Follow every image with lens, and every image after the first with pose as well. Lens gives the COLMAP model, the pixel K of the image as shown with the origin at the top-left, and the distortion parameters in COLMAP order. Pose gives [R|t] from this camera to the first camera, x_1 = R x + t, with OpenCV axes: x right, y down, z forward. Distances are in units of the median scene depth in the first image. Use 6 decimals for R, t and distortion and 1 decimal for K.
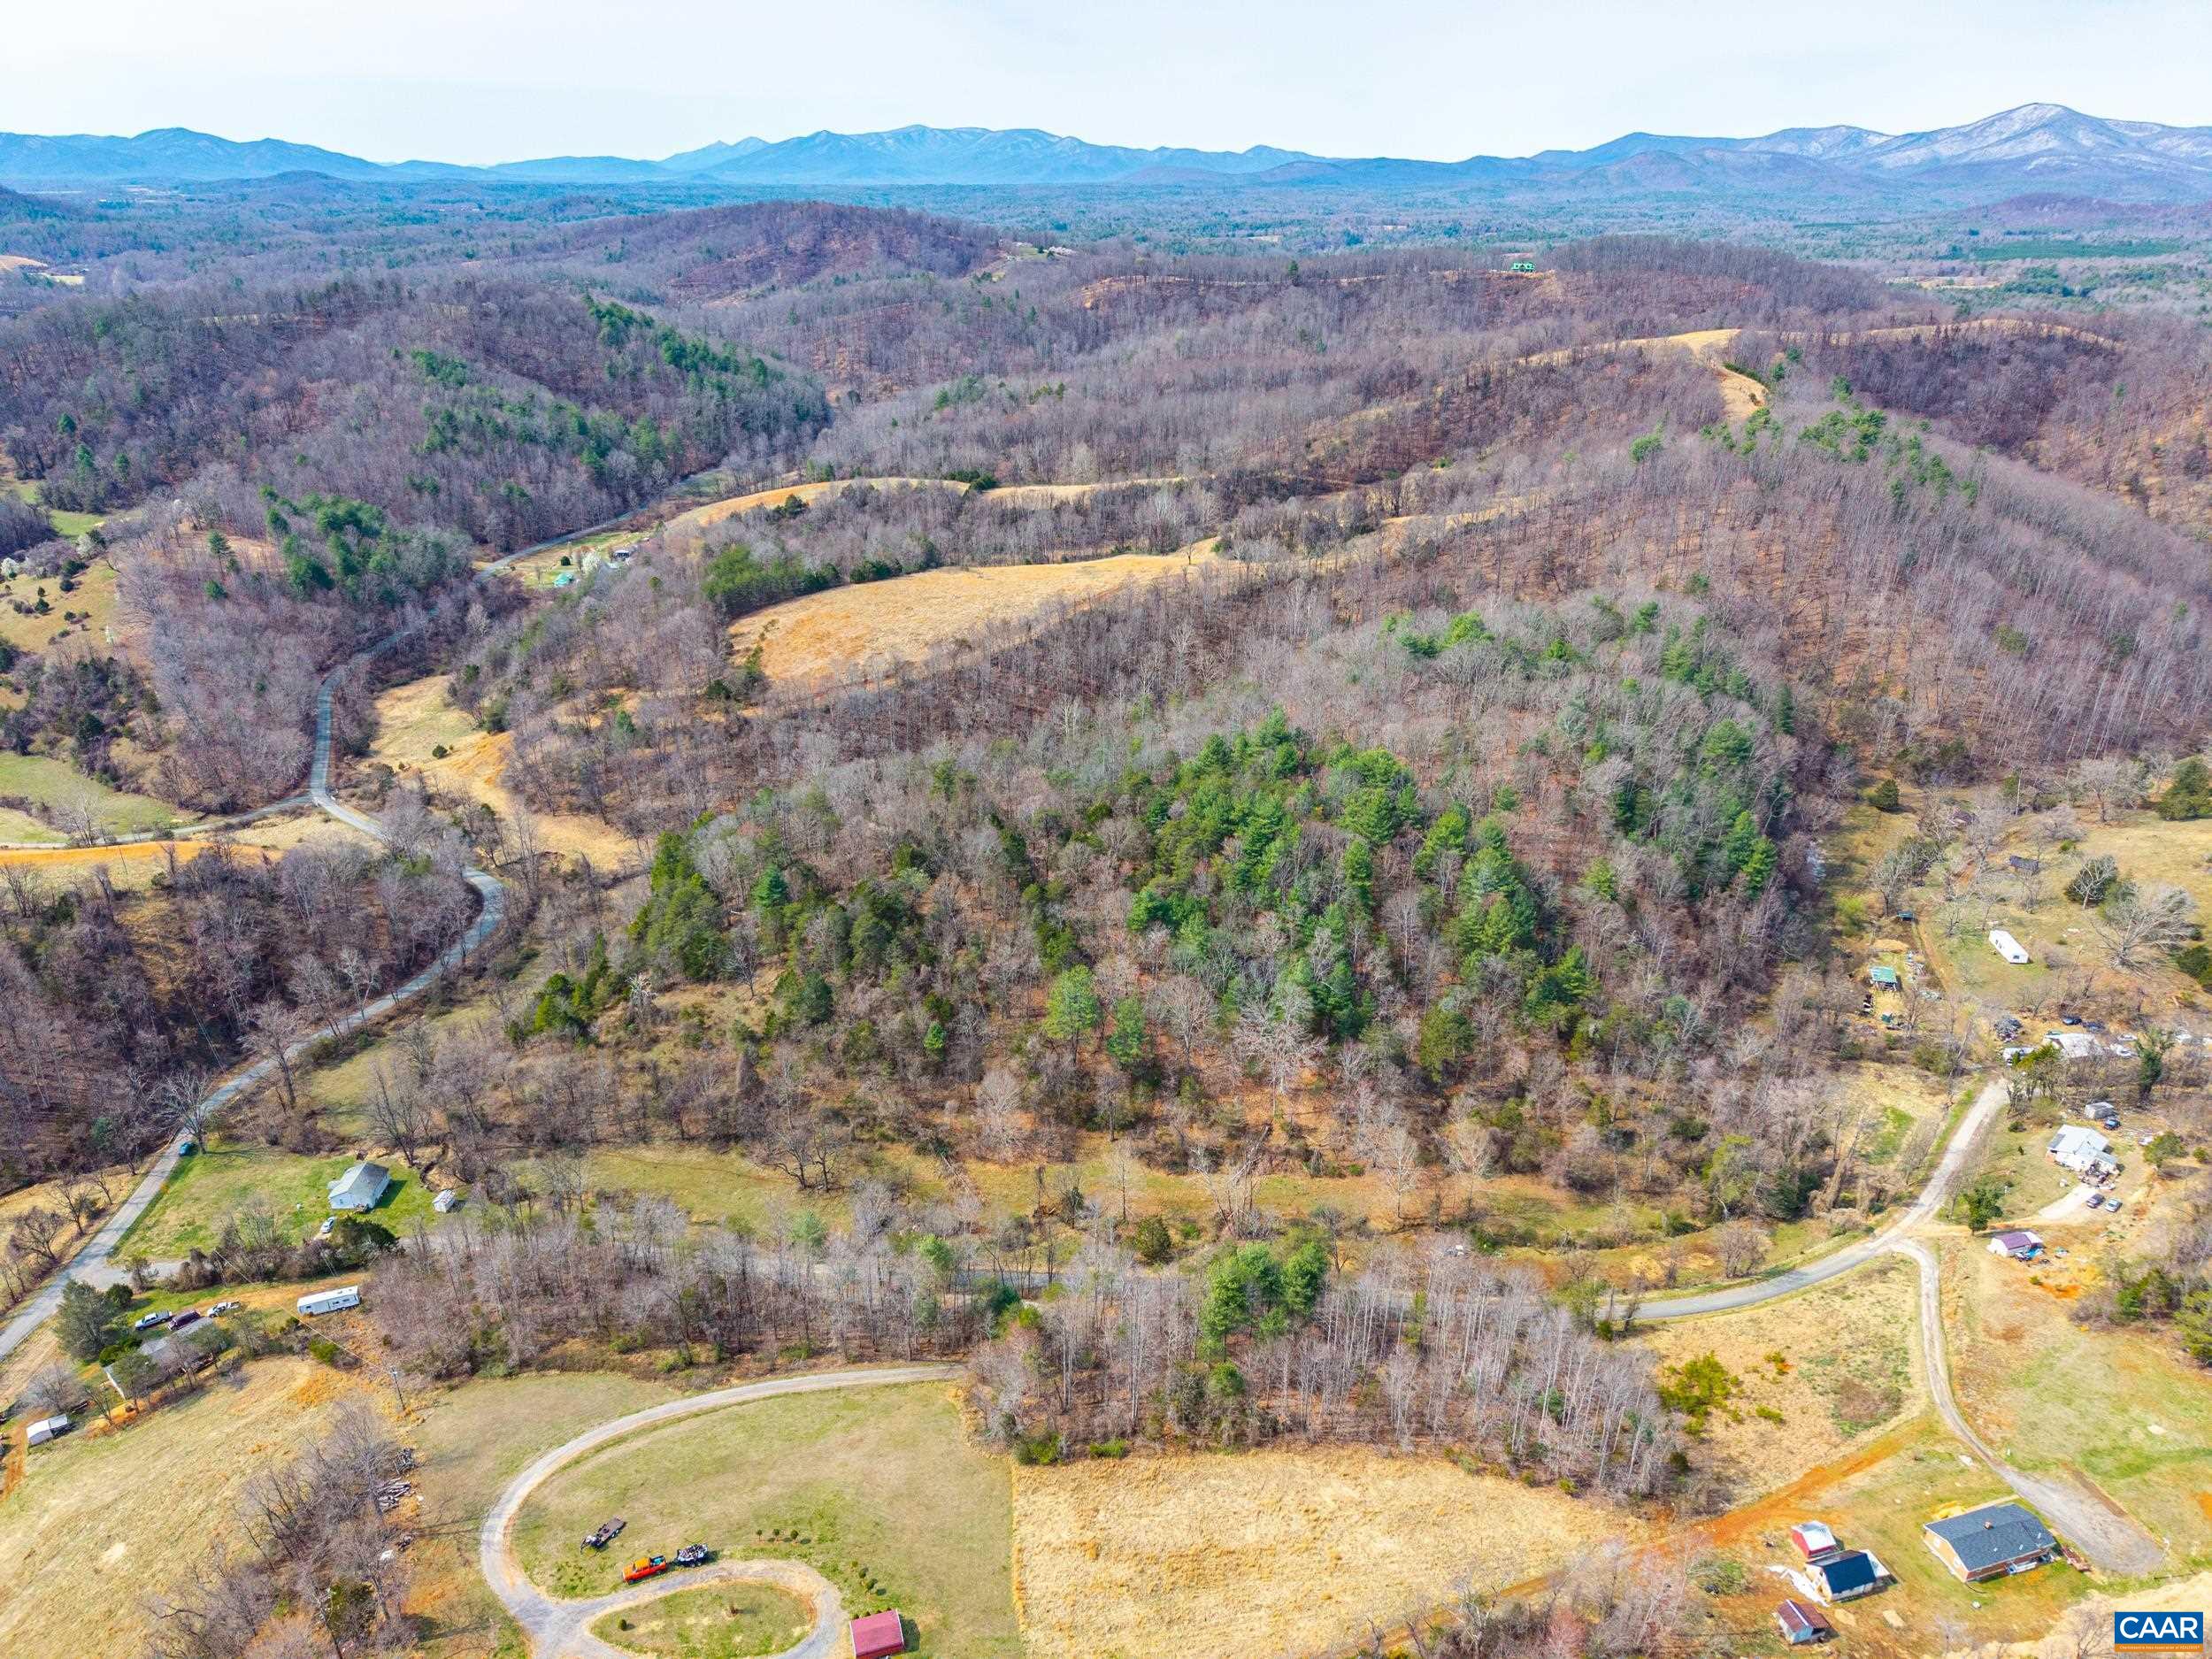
lens RADIAL K [[1480.6, 0, 1106.0], [0, 1480.6, 829.5], [0, 0, 1]] dist [0.012471, -0.010051]
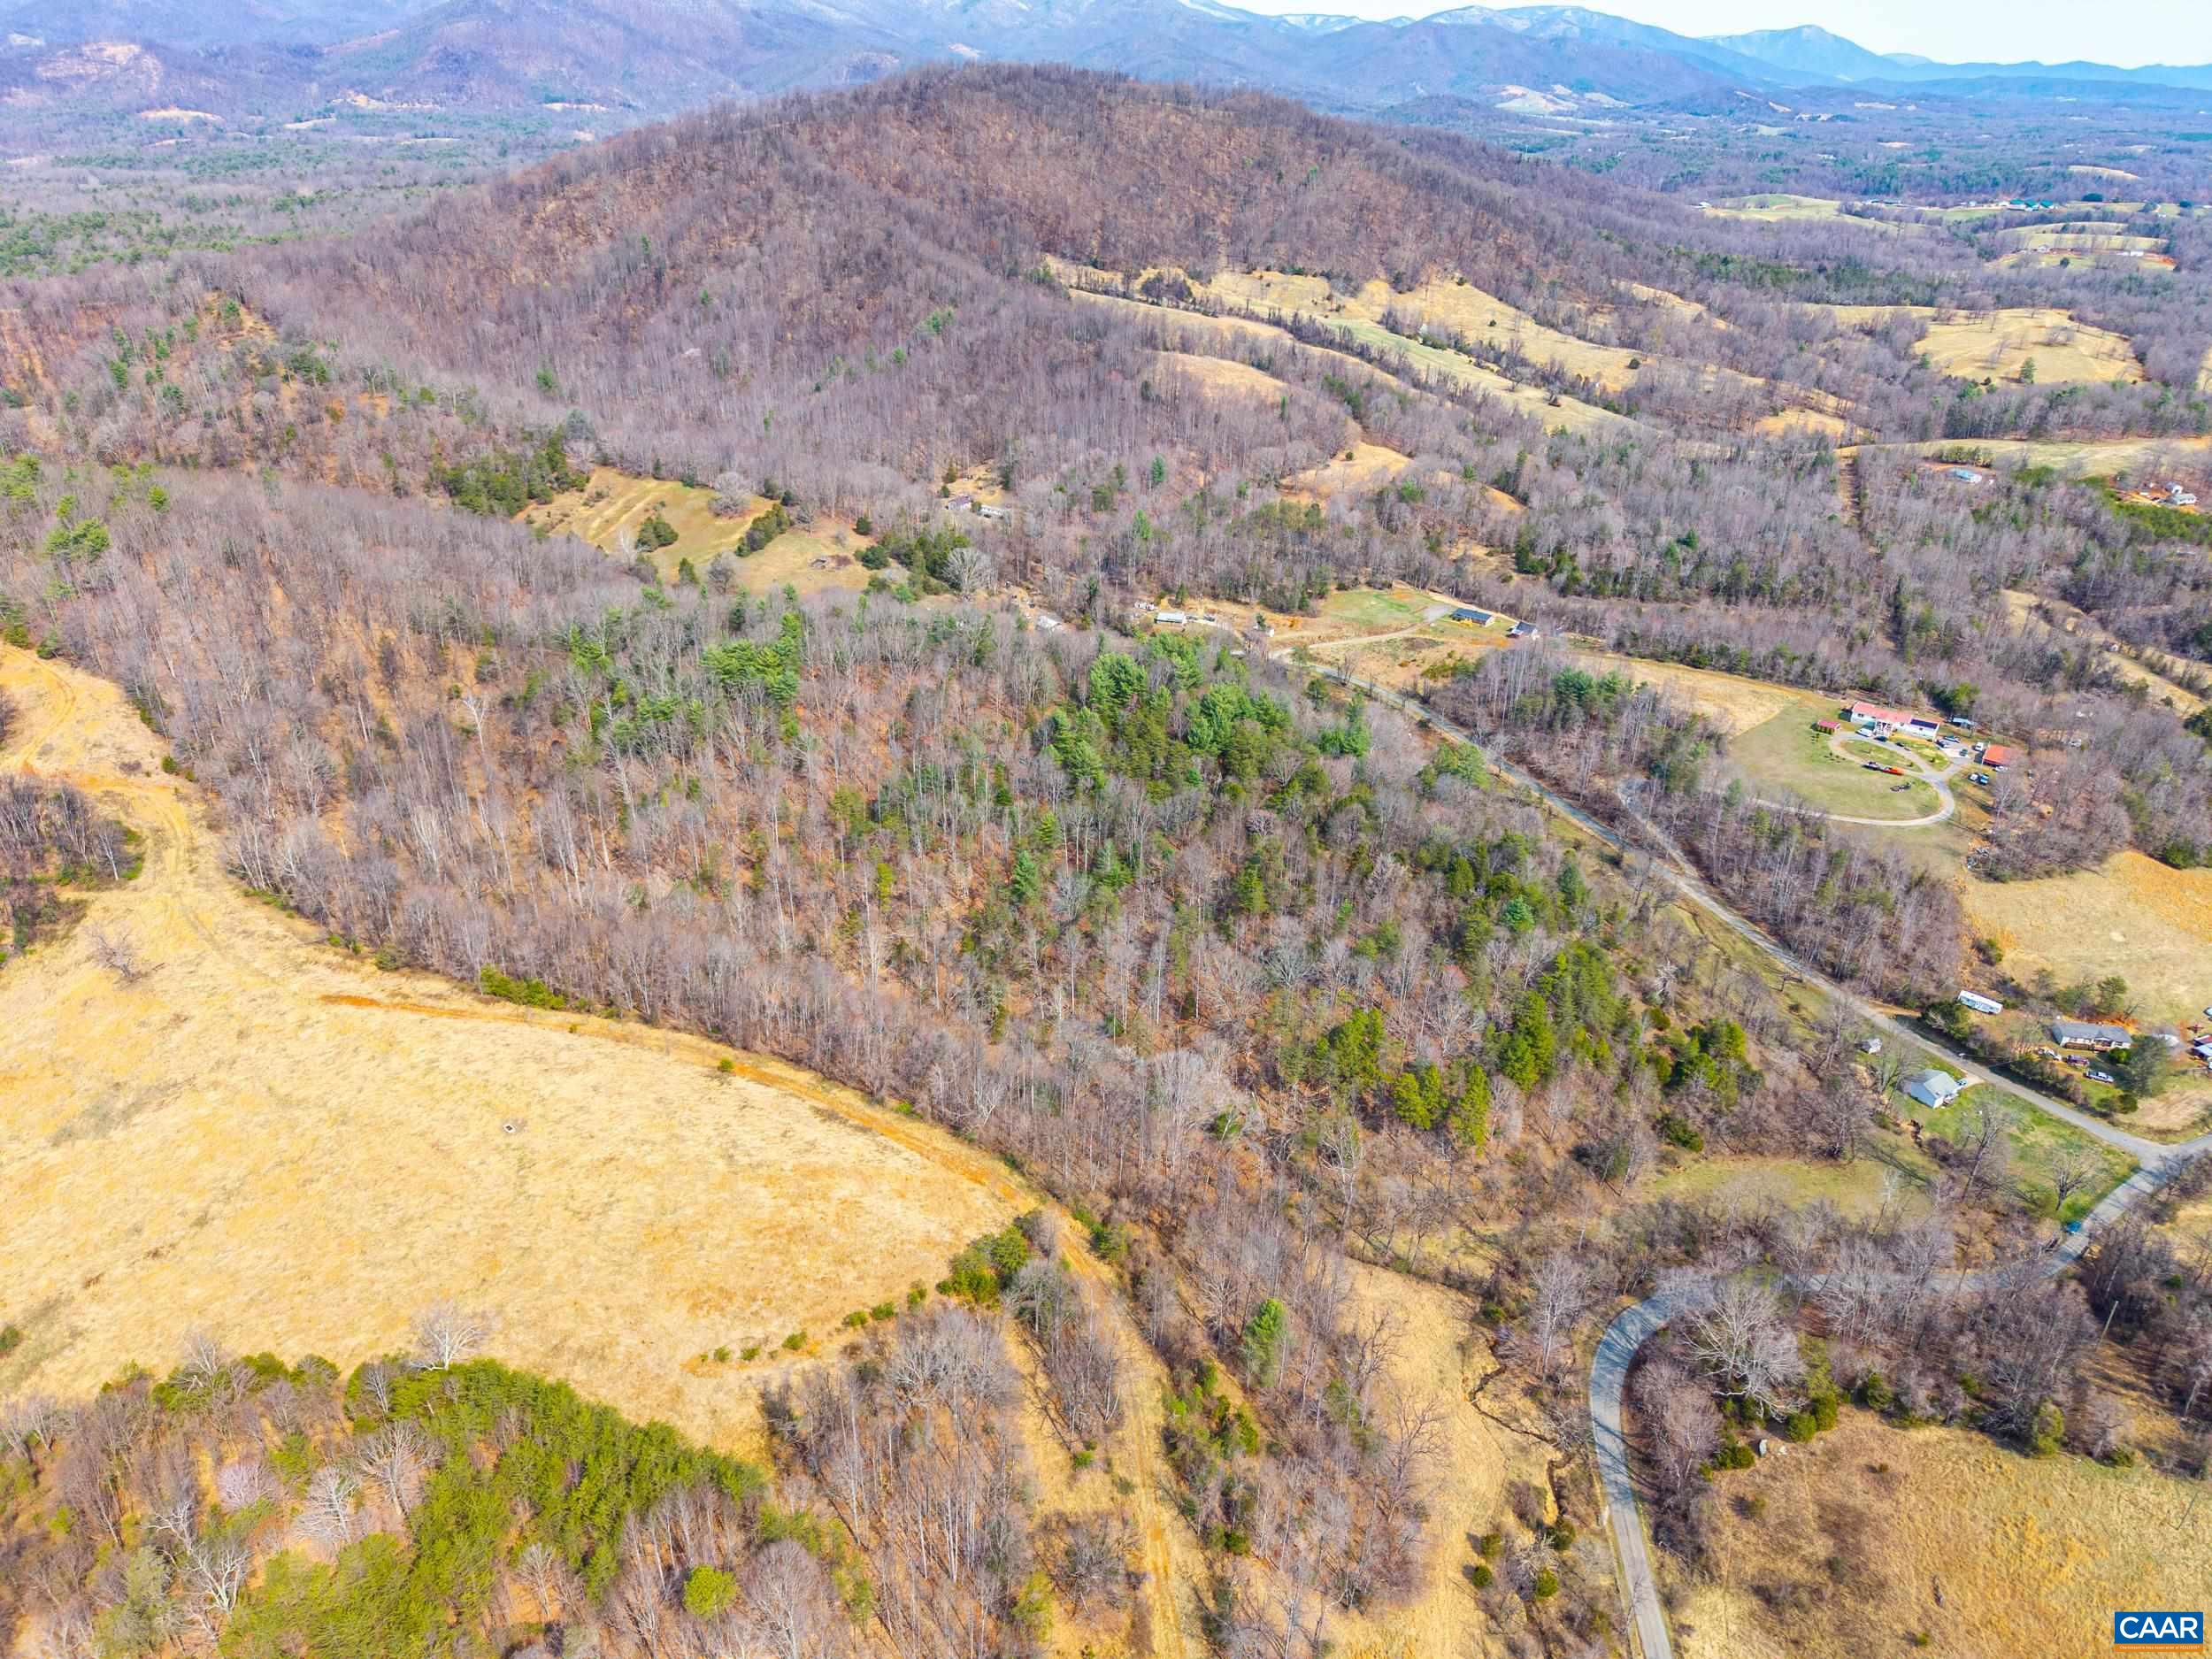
lens RADIAL K [[1480.6, 0, 1106.0], [0, 1480.6, 829.5], [0, 0, 1]] dist [0.012471, -0.010051]
pose [[-0.501059, -0.412849, 0.760589, -0.377410], [0.334769, 0.717989, 0.610264, -0.327384], [-0.798041, 0.560400, -0.221546, 0.636596]]
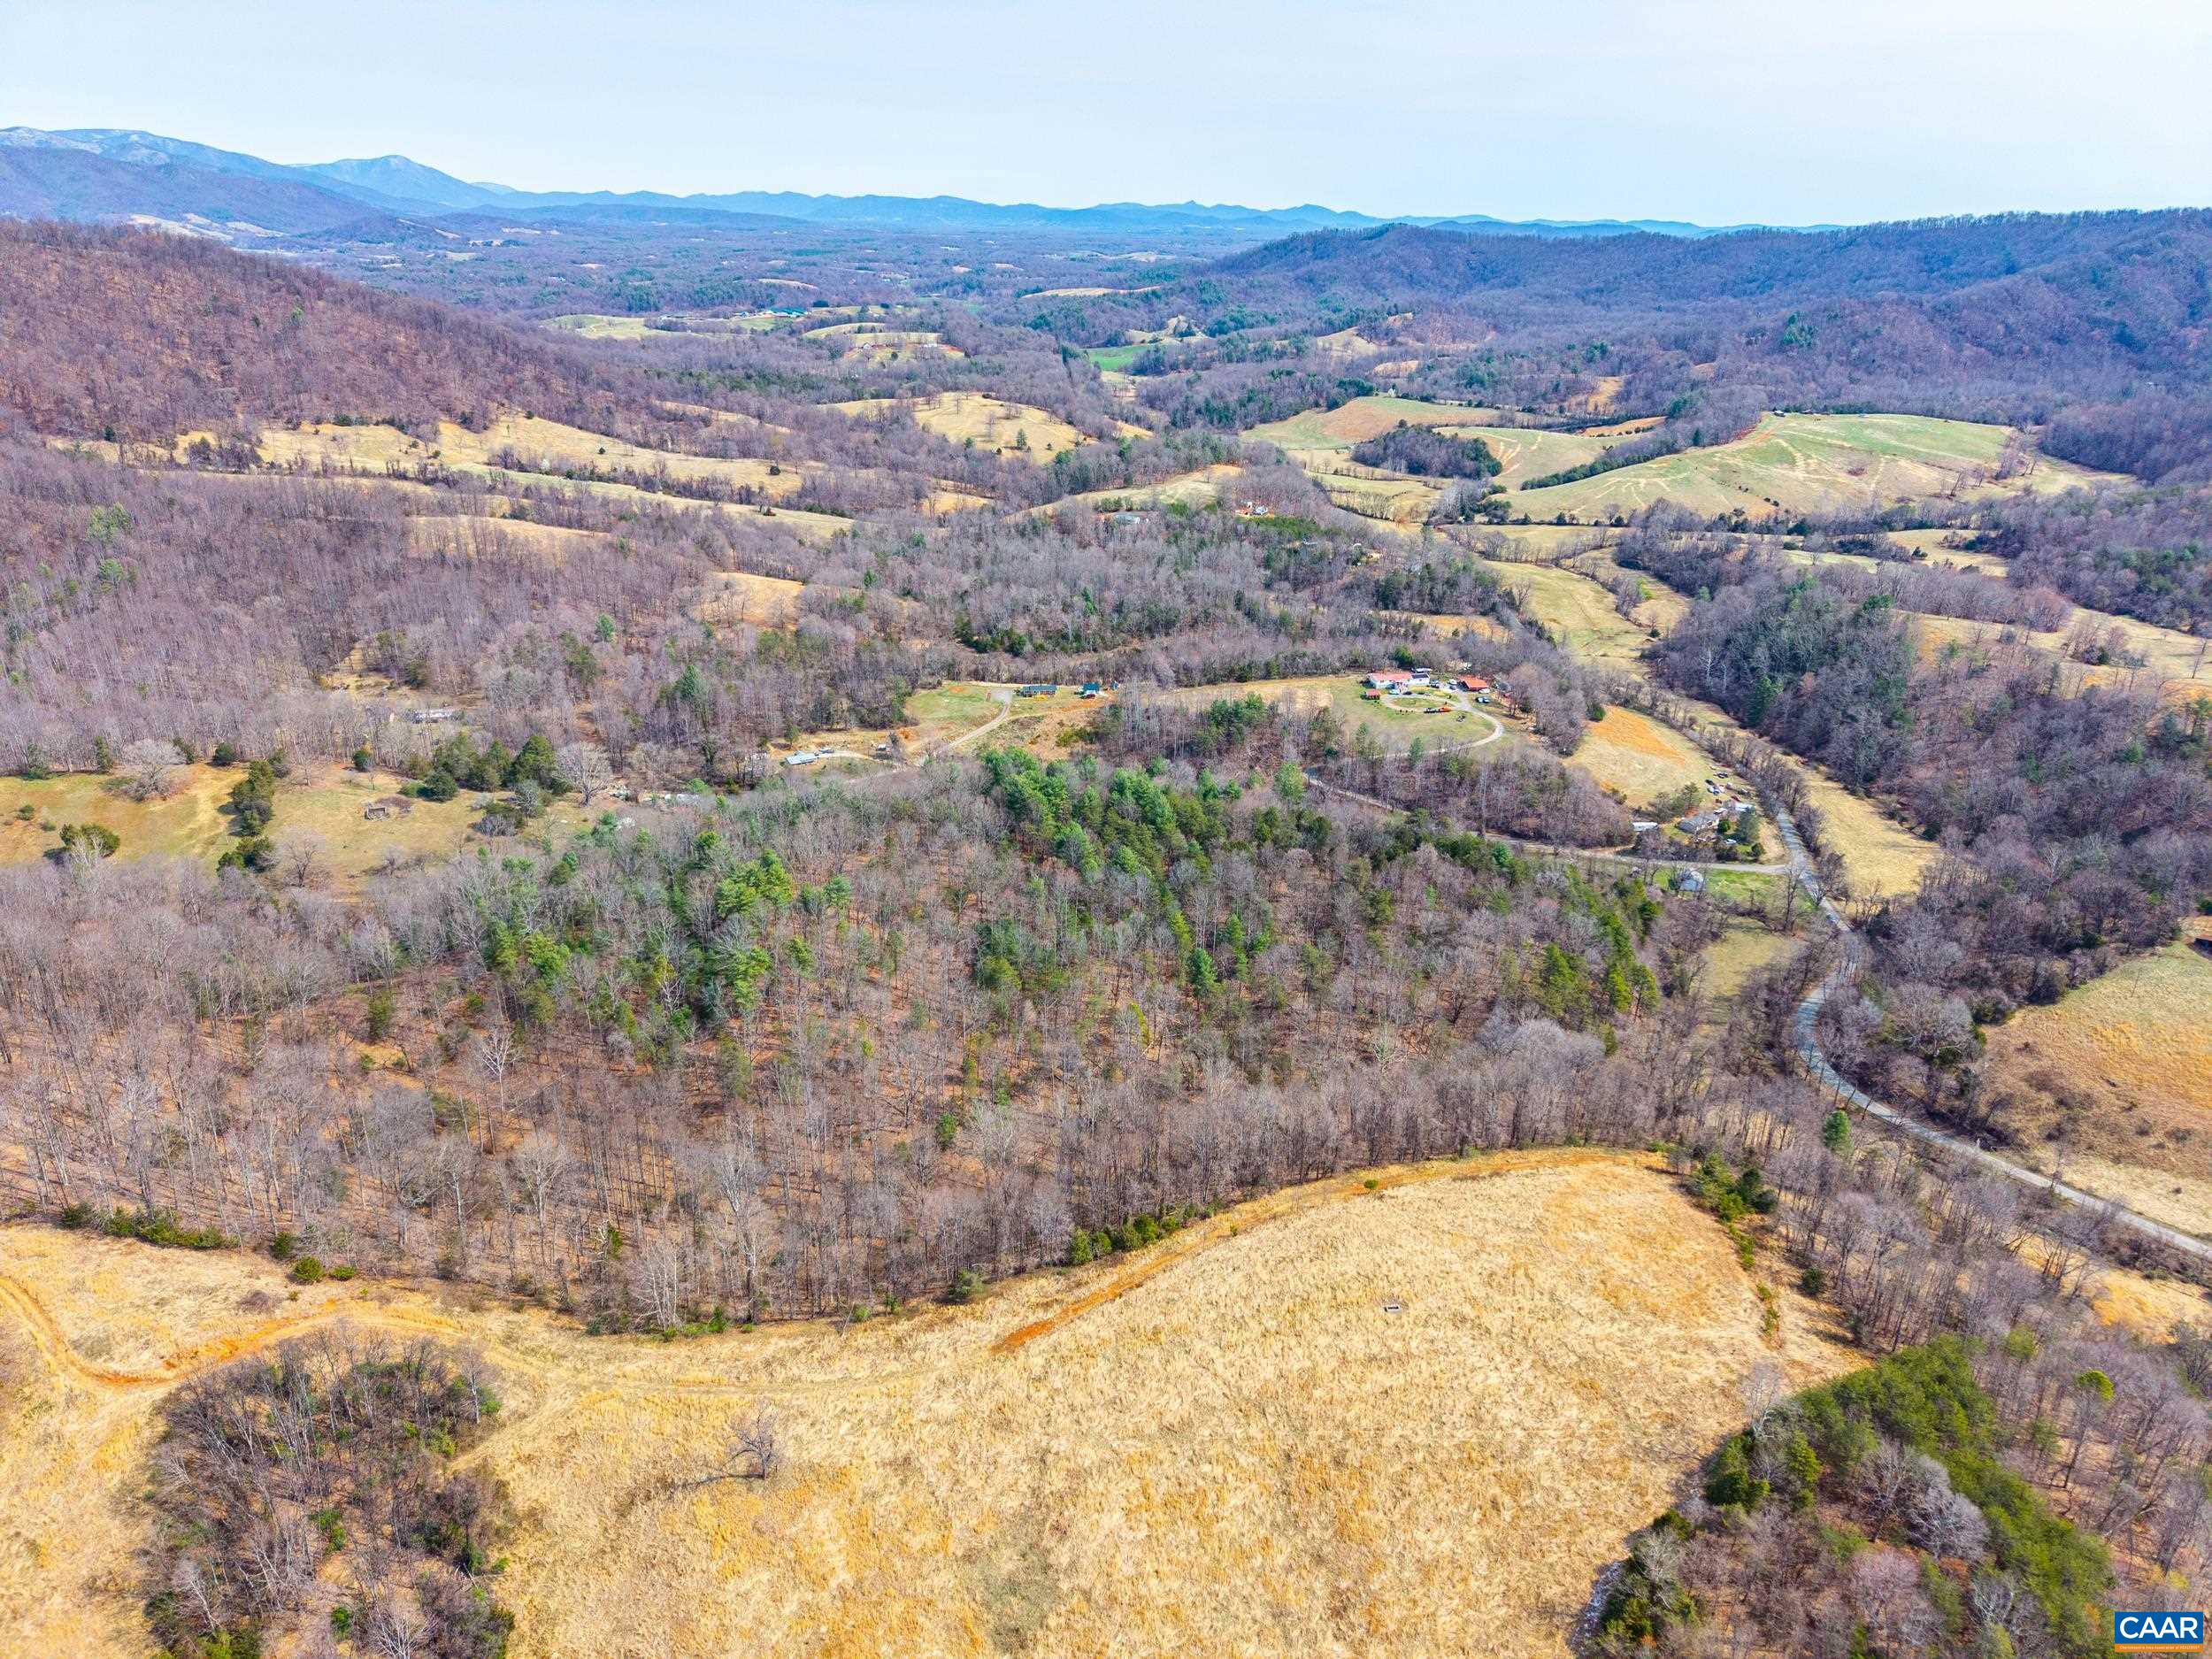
lens RADIAL K [[1480.6, 0, 1106.0], [0, 1480.6, 829.5], [0, 0, 1]] dist [0.012471, -0.010051]
pose [[-0.973473, -0.108512, 0.201432, -0.064793], [0.072092, 0.690069, 0.720144, -0.430615], [-0.217146, 0.715563, -0.663941, 0.868440]]
